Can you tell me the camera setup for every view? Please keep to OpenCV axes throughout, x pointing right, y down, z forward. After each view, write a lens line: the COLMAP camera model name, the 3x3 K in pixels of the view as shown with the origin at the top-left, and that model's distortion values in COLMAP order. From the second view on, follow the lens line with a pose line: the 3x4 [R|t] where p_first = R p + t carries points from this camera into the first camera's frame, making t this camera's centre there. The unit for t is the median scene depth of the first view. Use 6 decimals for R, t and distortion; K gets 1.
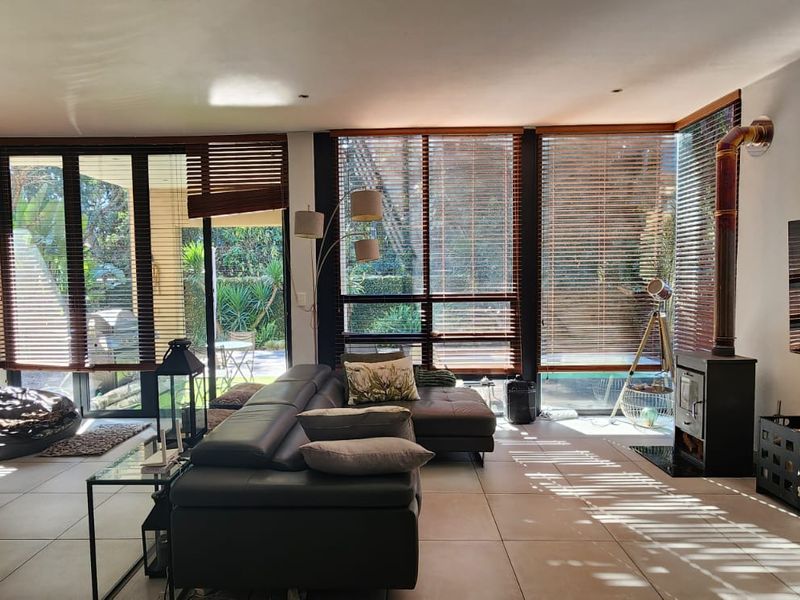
lens RADIAL K [[525.8, 0, 391.2], [0, 525.8, 311.5], [0, 0, 1]] dist [0.000283, 0.000617]
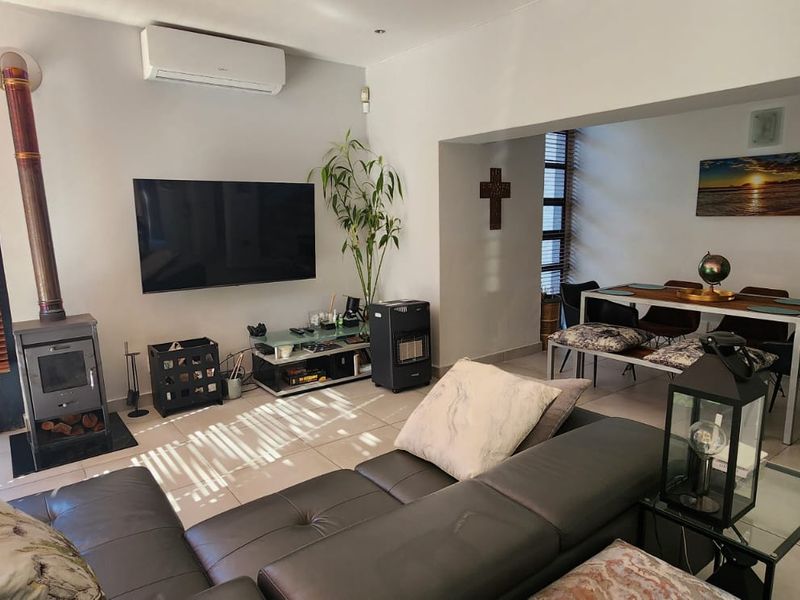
lens RADIAL K [[525.8, 0, 391.2], [0, 525.8, 311.5], [0, 0, 1]] dist [0.000283, 0.000617]
pose [[-0.606808, -0.122457, 0.785359, -0.503141], [0.076951, 0.974369, 0.211385, -0.091502], [-0.791115, 0.188704, -0.581832, 1.281759]]
